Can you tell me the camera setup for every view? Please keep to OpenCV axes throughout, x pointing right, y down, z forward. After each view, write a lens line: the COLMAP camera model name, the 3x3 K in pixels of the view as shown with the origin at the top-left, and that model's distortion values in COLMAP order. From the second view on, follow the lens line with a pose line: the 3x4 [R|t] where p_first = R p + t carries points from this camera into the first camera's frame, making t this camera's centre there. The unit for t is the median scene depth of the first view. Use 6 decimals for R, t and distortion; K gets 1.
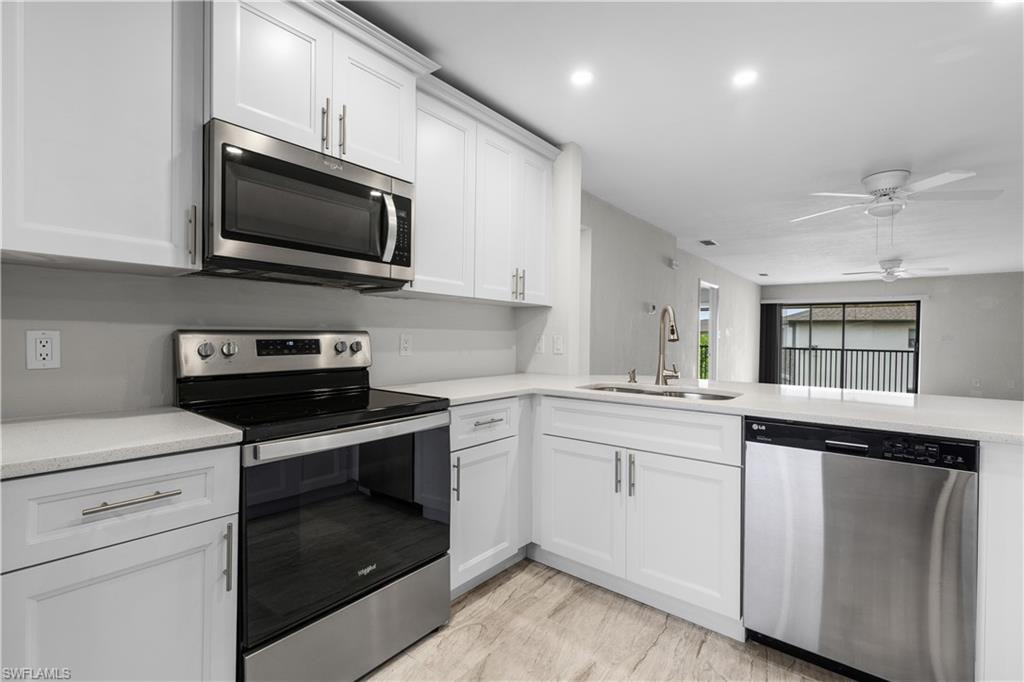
lens RADIAL K [[455.8, 0, 518.5], [0, 455.8, 337.8], [0, 0, 1]] dist [-0.003442, -0.000655]
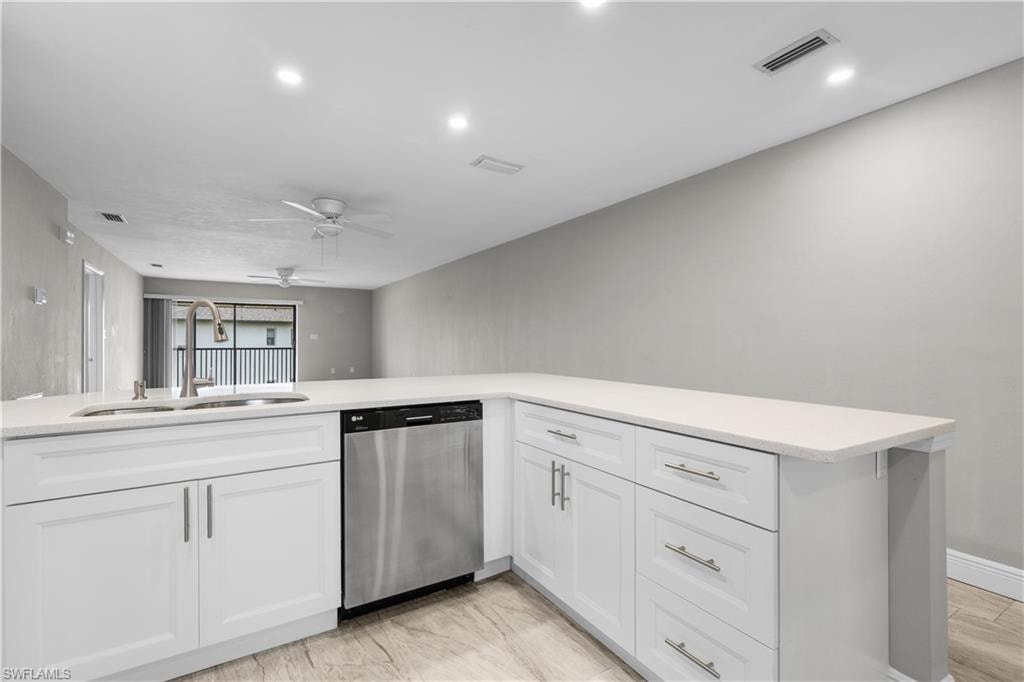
lens RADIAL K [[455.8, 0, 522.4], [0, 455.8, 338.1], [0, 0, 1]] dist [-0.003442, -0.000655]
pose [[0.332033, -0.009377, 0.943221, -0.094363], [0.006651, 0.999949, 0.007600, -0.000696], [-0.943244, 0.003750, 0.332078, 0.066805]]
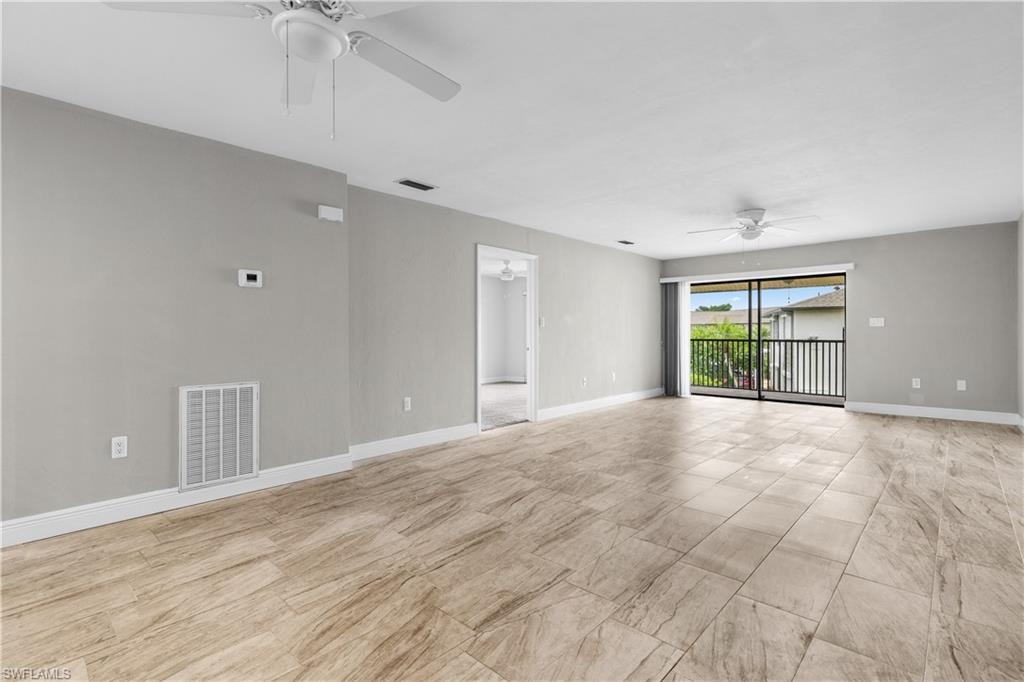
lens RADIAL K [[482.8, 0, 513.8], [0, 482.8, 336.2], [0, 0, 1]] dist [0.000657, -0.000009]
pose [[0.997610, -0.015025, -0.067436, 0.702898], [0.015210, 0.999882, 0.002238, 0.022940], [0.067394, -0.003259, 0.997721, 0.316293]]
